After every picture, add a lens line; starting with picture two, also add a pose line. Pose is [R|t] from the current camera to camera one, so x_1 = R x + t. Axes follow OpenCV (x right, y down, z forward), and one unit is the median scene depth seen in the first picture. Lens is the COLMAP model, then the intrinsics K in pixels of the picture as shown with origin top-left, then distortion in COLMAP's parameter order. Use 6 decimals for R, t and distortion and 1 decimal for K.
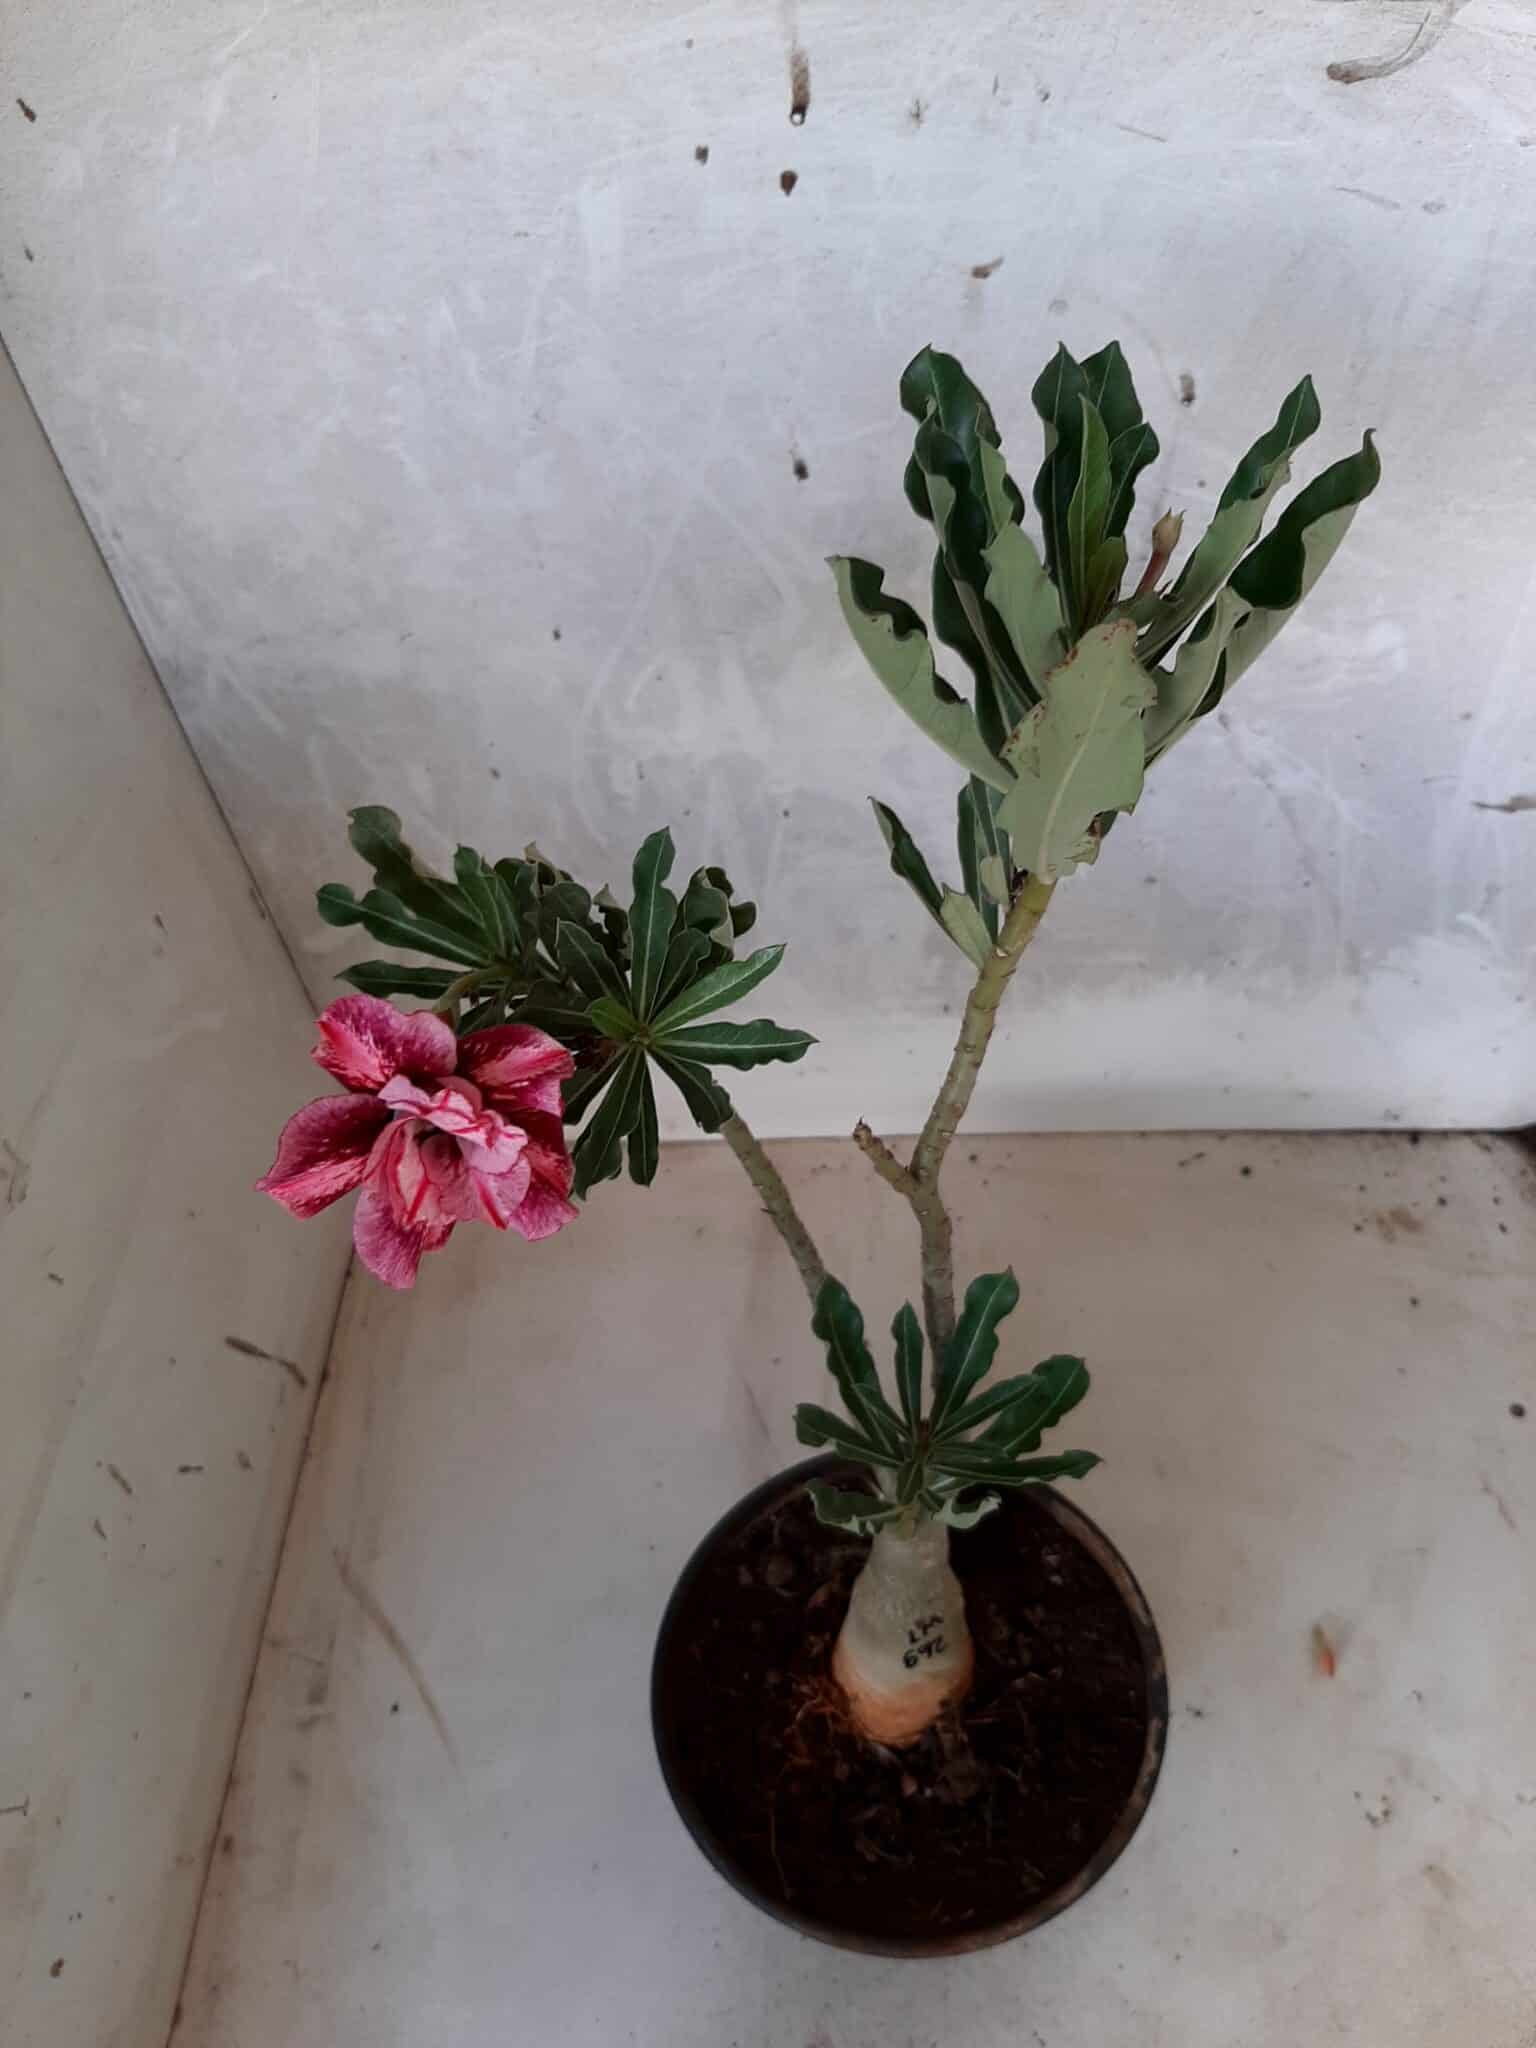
lens RADIAL K [[1684.4, 0, 761.9], [0, 1684.4, 1017.0], [0, 0, 1]] dist [0.044483, -0.125489]
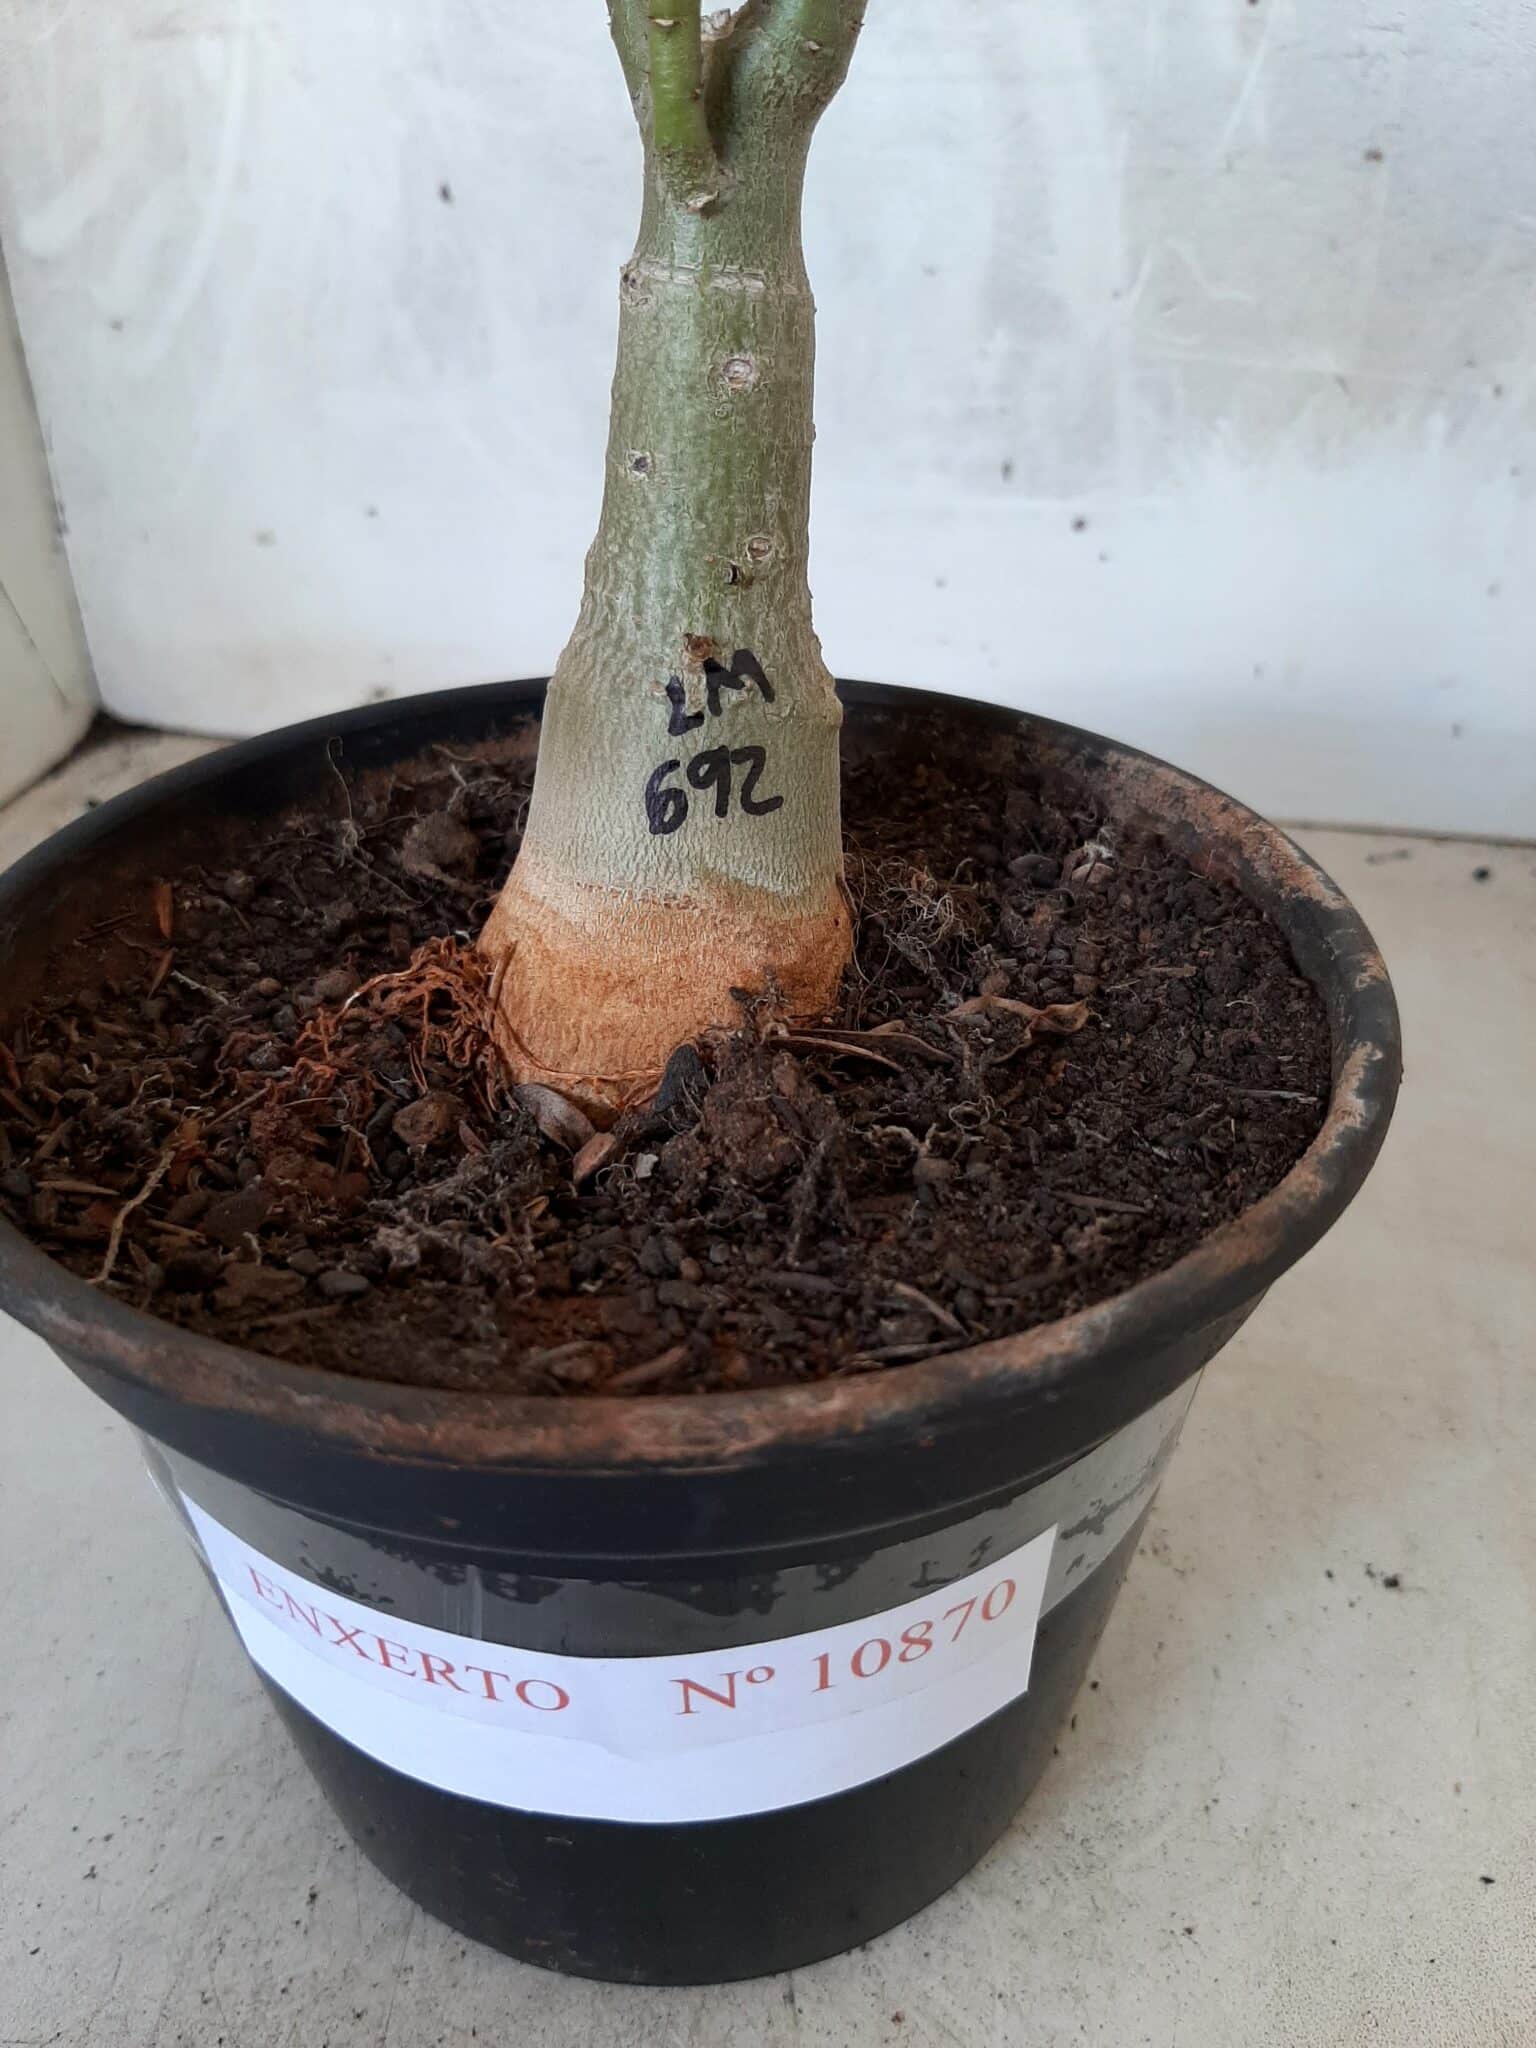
lens RADIAL K [[1684.4, 0, 761.9], [0, 1684.4, 1017.0], [0, 0, 1]] dist [0.044483, -0.125489]
pose [[0.986692, 0.142232, -0.078796, 0.118560], [-0.158833, 0.946801, -0.279892, 0.433304], [0.034795, 0.288683, 0.956792, 0.564699]]
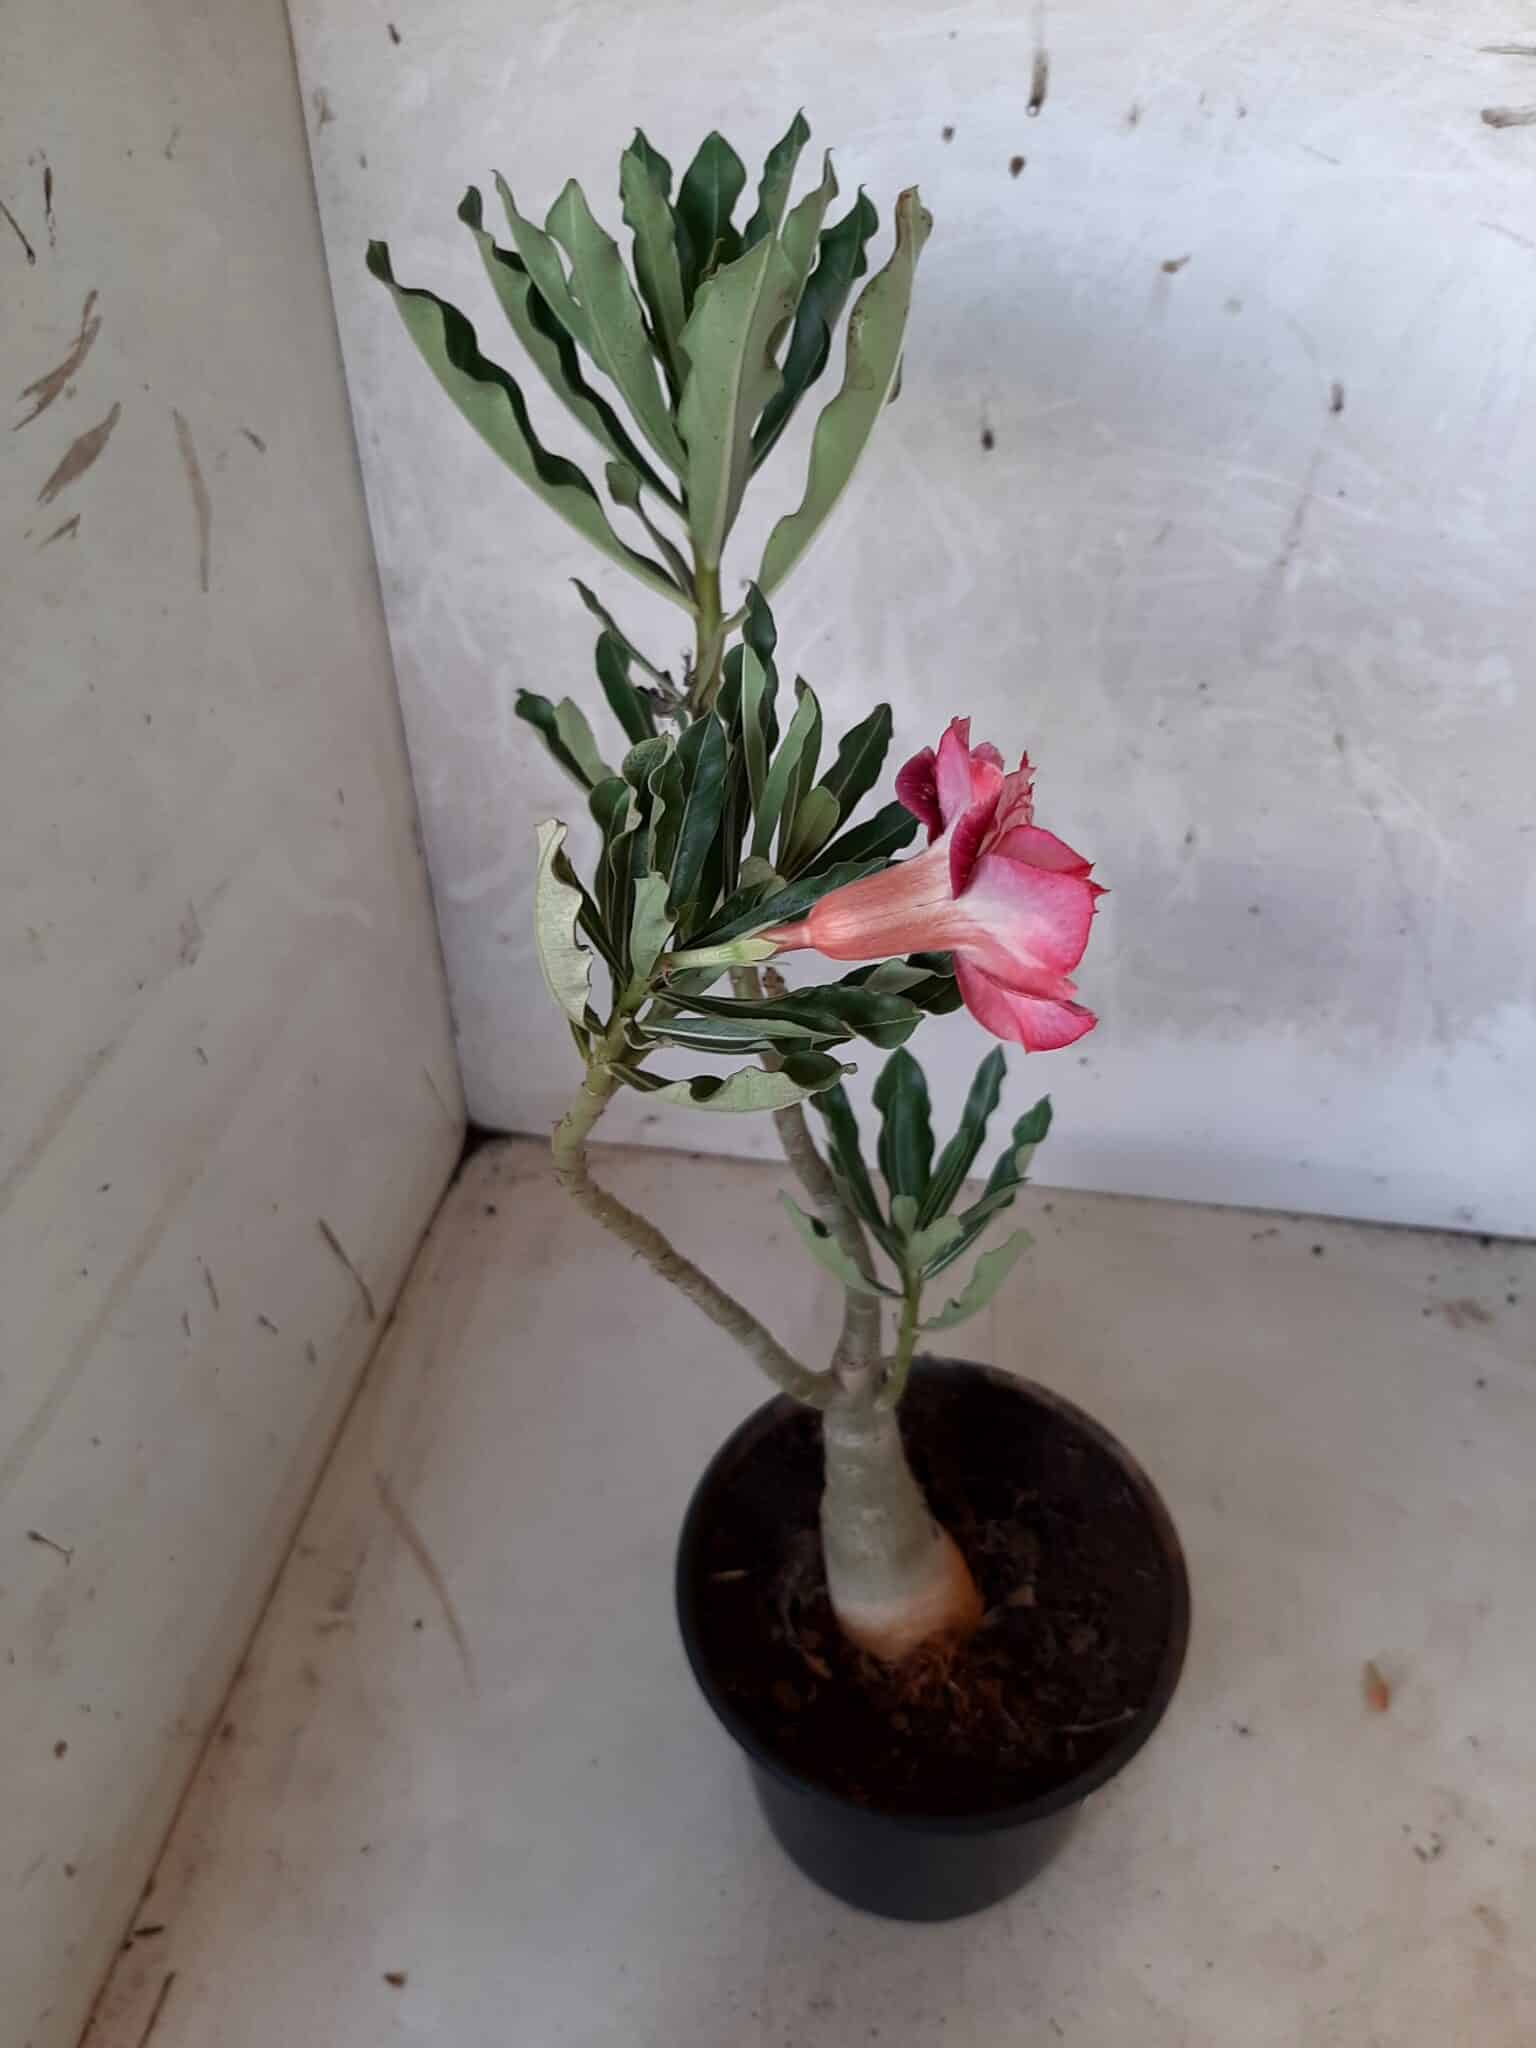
lens RADIAL K [[1684.4, 0, 761.9], [0, 1684.4, 1017.0], [0, 0, 1]] dist [0.044483, -0.125489]
pose [[0.991450, 0.126435, -0.032269, -0.035758], [-0.130350, 0.970985, -0.200494, 0.256154], [0.005983, 0.202986, 0.979163, -0.026817]]
